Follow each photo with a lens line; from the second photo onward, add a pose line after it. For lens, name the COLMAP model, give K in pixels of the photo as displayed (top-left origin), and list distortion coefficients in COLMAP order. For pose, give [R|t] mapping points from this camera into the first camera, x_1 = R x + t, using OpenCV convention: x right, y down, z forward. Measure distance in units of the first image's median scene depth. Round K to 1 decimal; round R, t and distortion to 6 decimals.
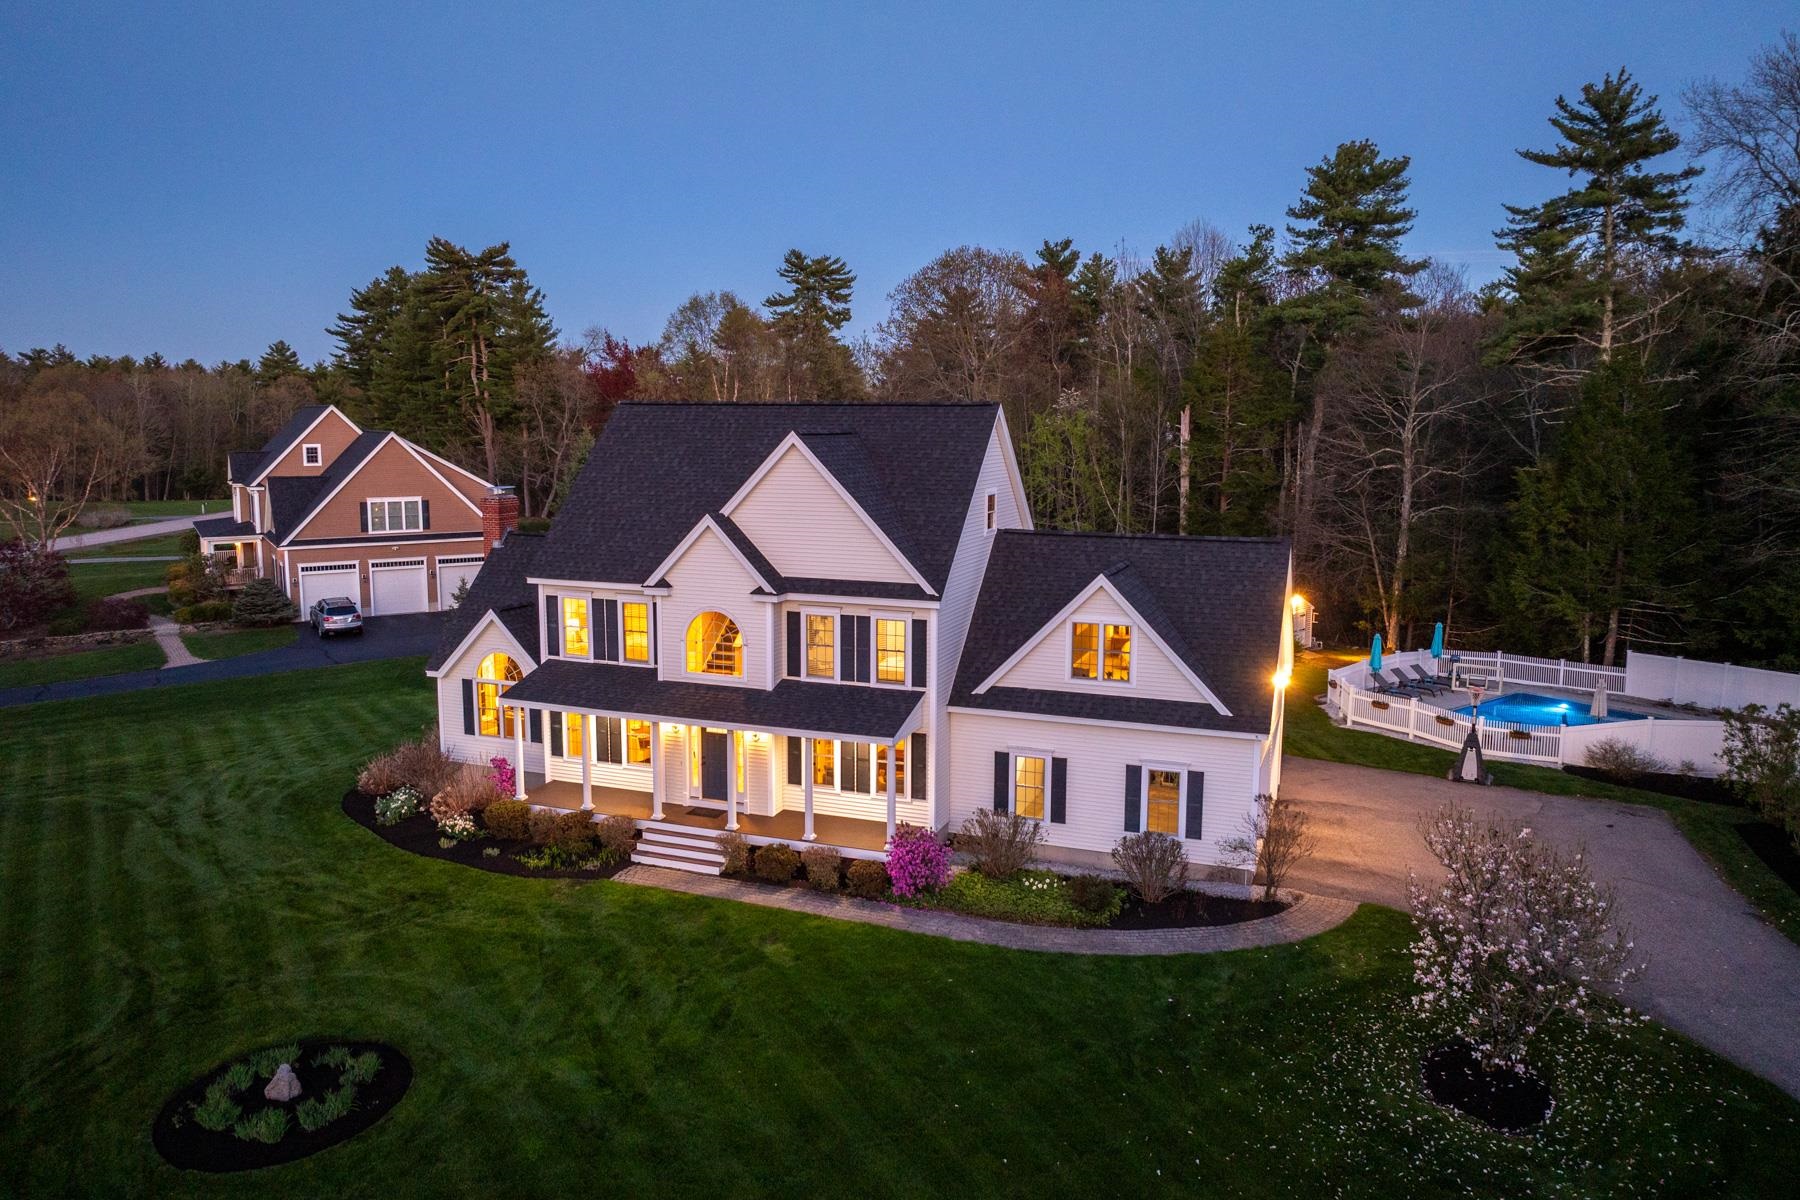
lens RADIAL K [[1262.6, 0, 910.3], [0, 1262.6, 597.6], [0, 0, 1]] dist [-0.036333, 0.000443]
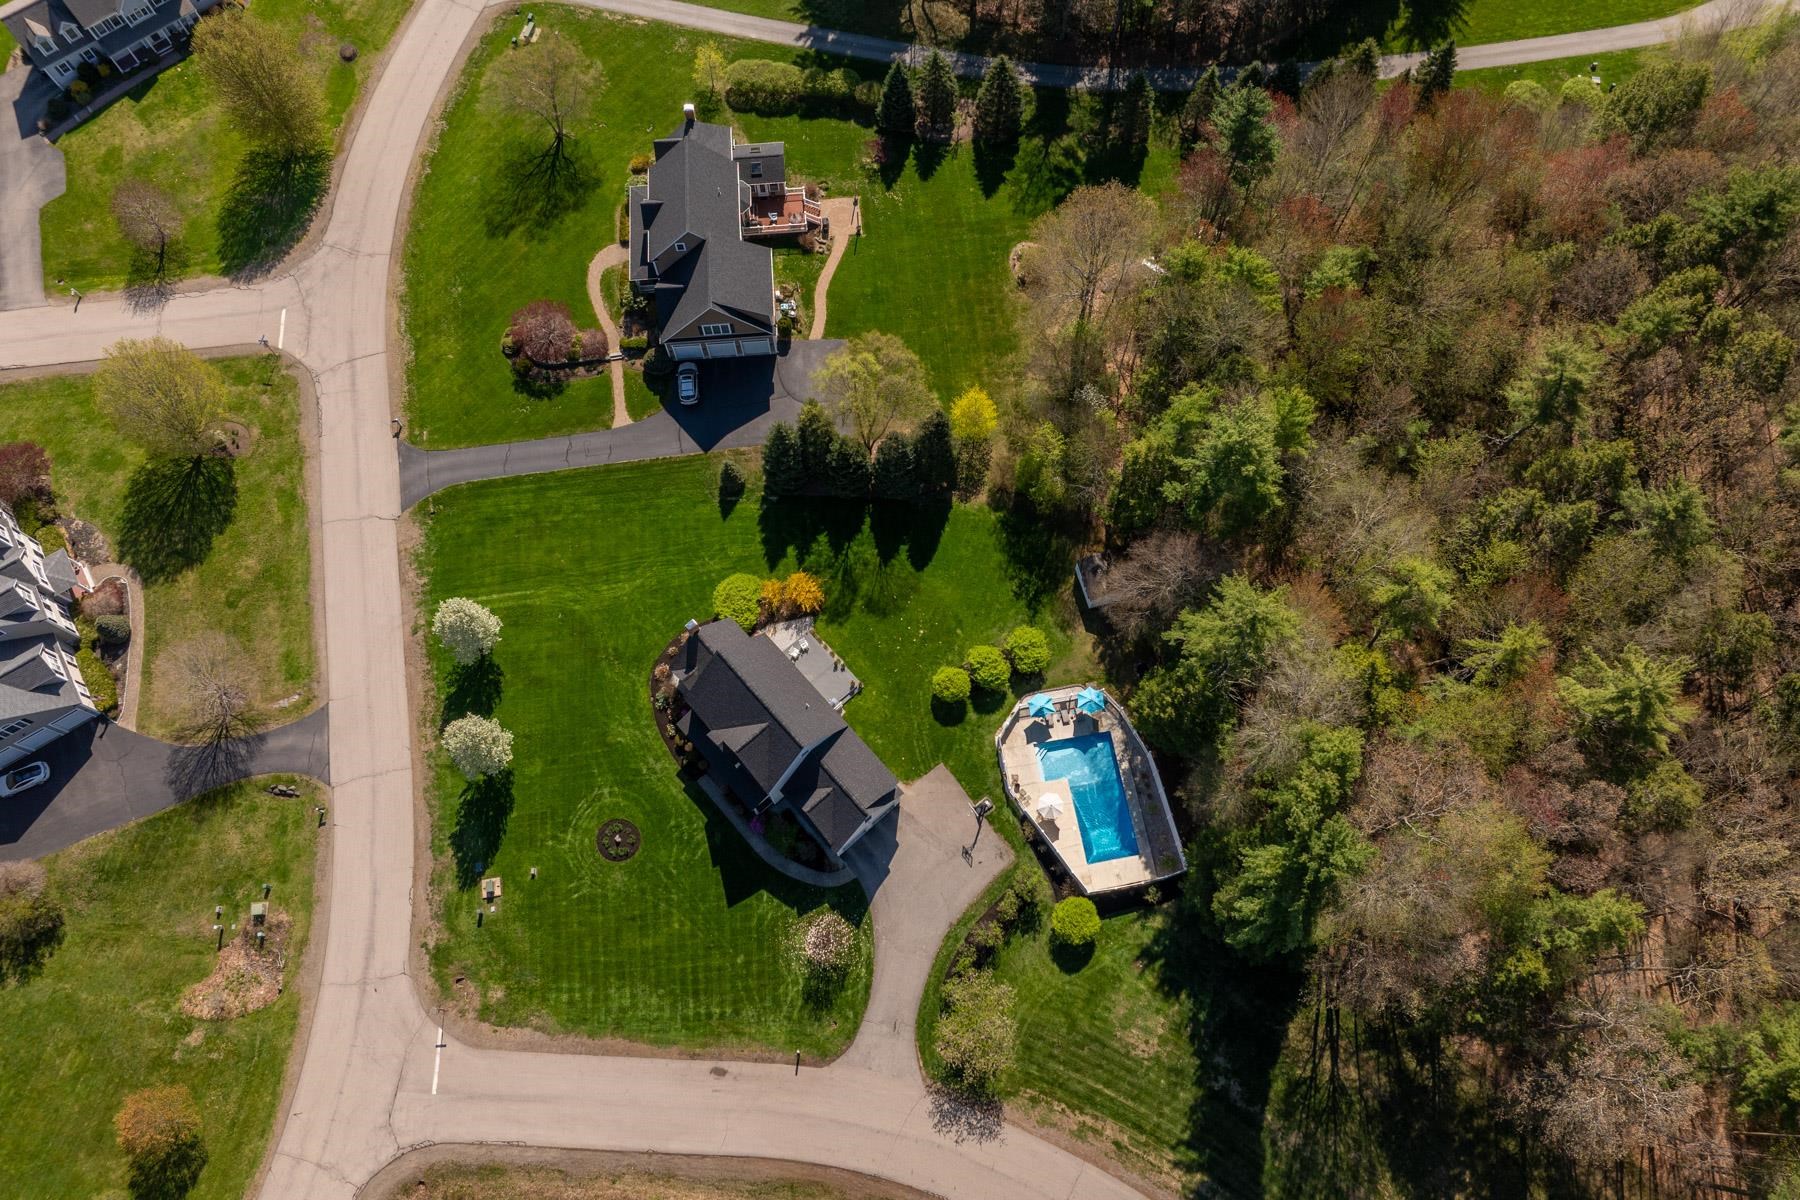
lens RADIAL K [[1262.6, 0, 903.7], [0, 1262.6, 601.5], [0, 0, 1]] dist [-0.036333, 0.000443]
pose [[0.886711, 0.430587, -0.168339, 0.681383], [-0.065110, 0.476791, 0.876602, -3.209499], [0.457716, -0.766332, 0.450812, -0.060724]]
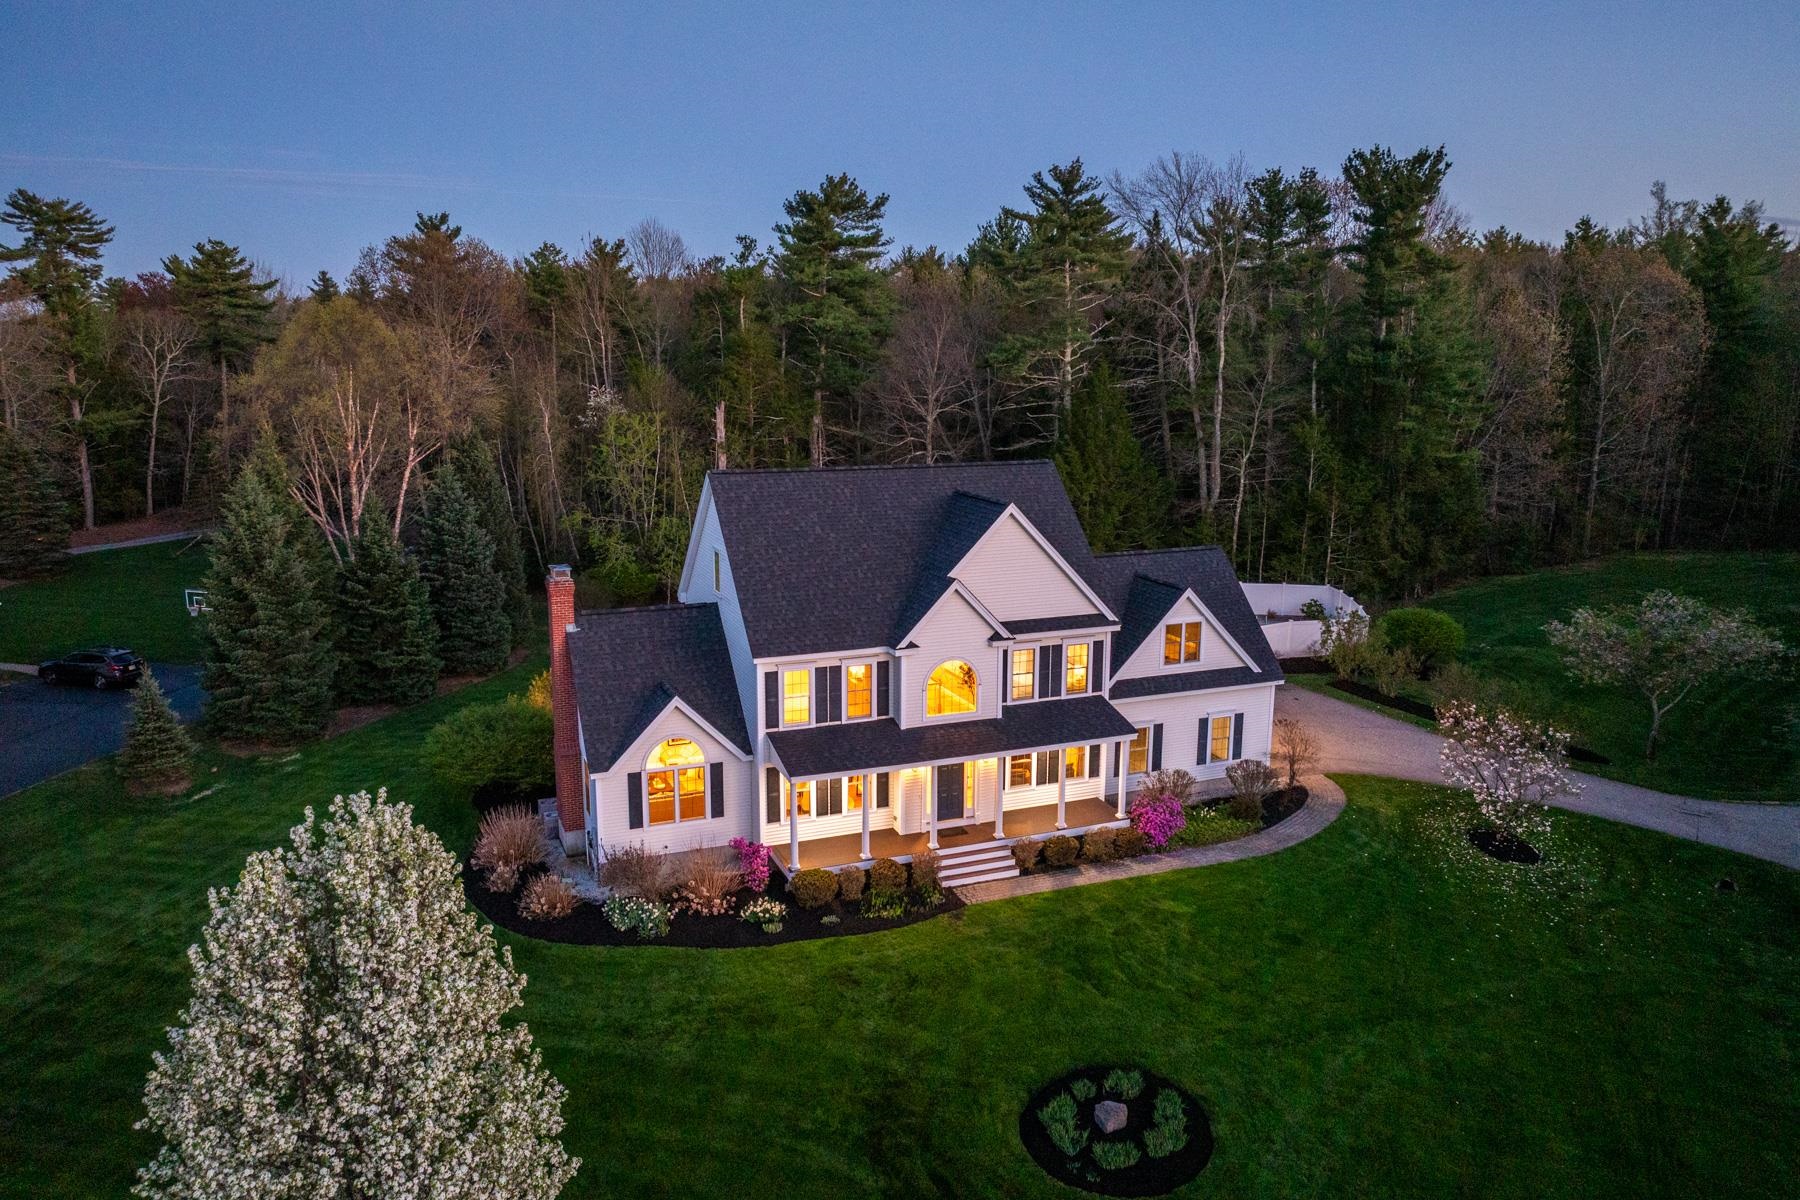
lens RADIAL K [[1262.6, 0, 903.6], [0, 1262.6, 598.1], [0, 0, 1]] dist [-0.036333, 0.000443]
pose [[0.732081, -0.134978, 0.667711, -0.919681], [0.096194, 0.990835, 0.094830, -0.154712], [-0.674392, -0.005193, 0.738356, 0.166357]]
